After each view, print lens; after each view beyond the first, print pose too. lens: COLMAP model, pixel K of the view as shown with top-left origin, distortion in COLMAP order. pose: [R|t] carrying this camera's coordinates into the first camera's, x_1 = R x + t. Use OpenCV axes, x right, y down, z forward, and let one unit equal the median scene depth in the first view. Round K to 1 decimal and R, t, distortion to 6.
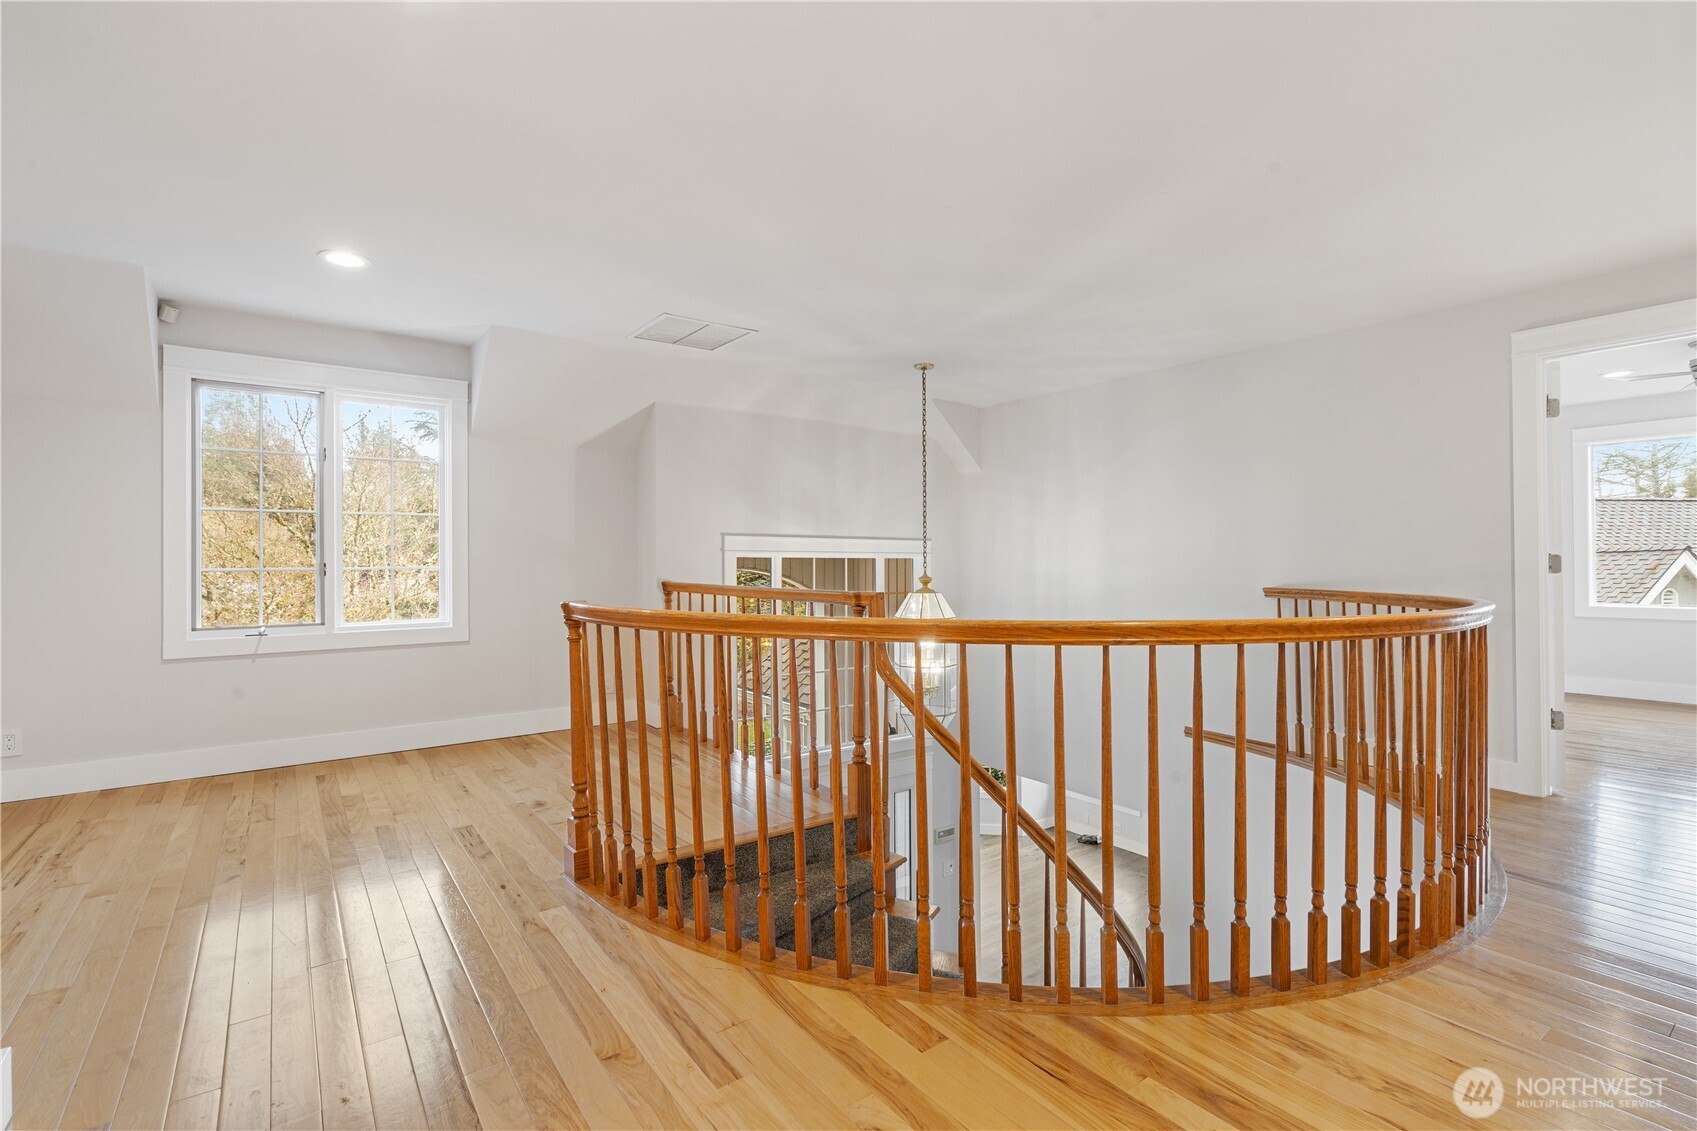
lens RADIAL K [[776.8, 0, 847.9], [0, 776.8, 571.5], [0, 0, 1]] dist [-0.003308, 0.002057]
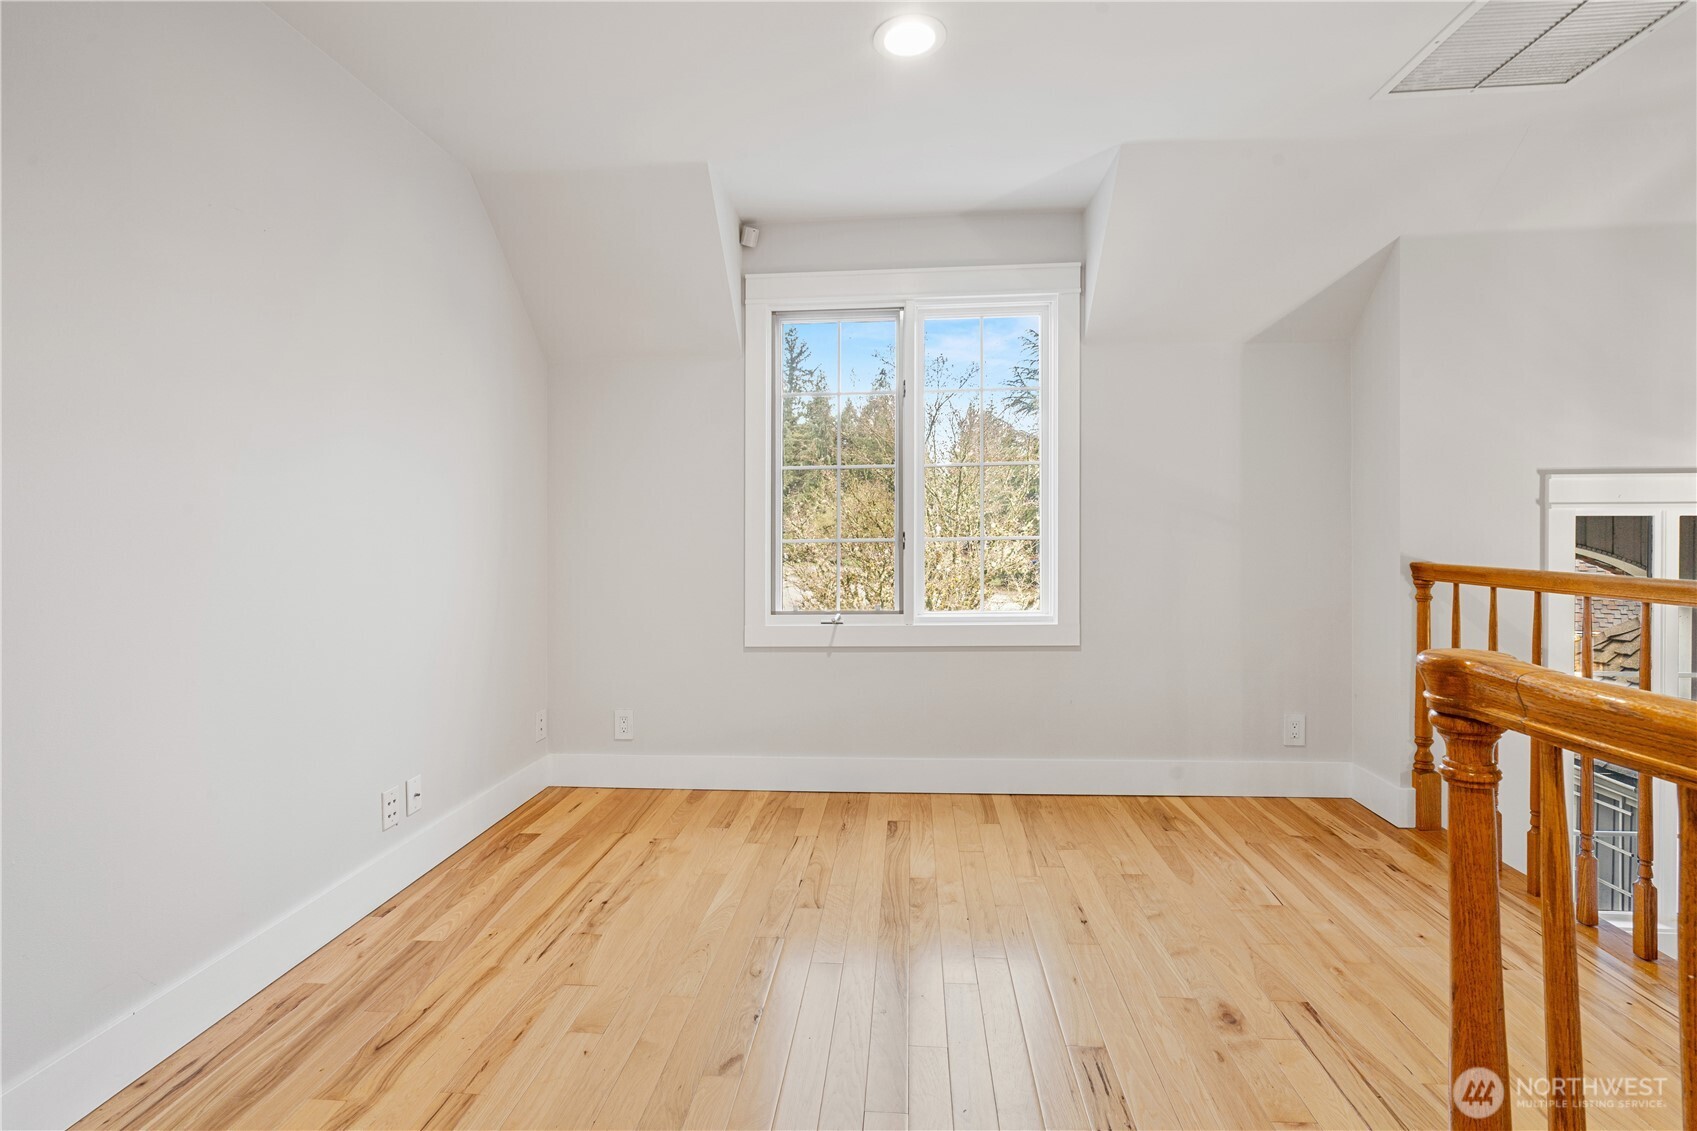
lens RADIAL K [[776.8, 0, 850.6], [0, 776.8, 557.4], [0, 0, 1]] dist [-0.003308, 0.002057]
pose [[0.756645, 0.016310, -0.653623, -0.202190], [-0.000747, 0.999710, 0.024082, -0.004115], [0.653826, -0.017734, 0.756437, 0.365302]]
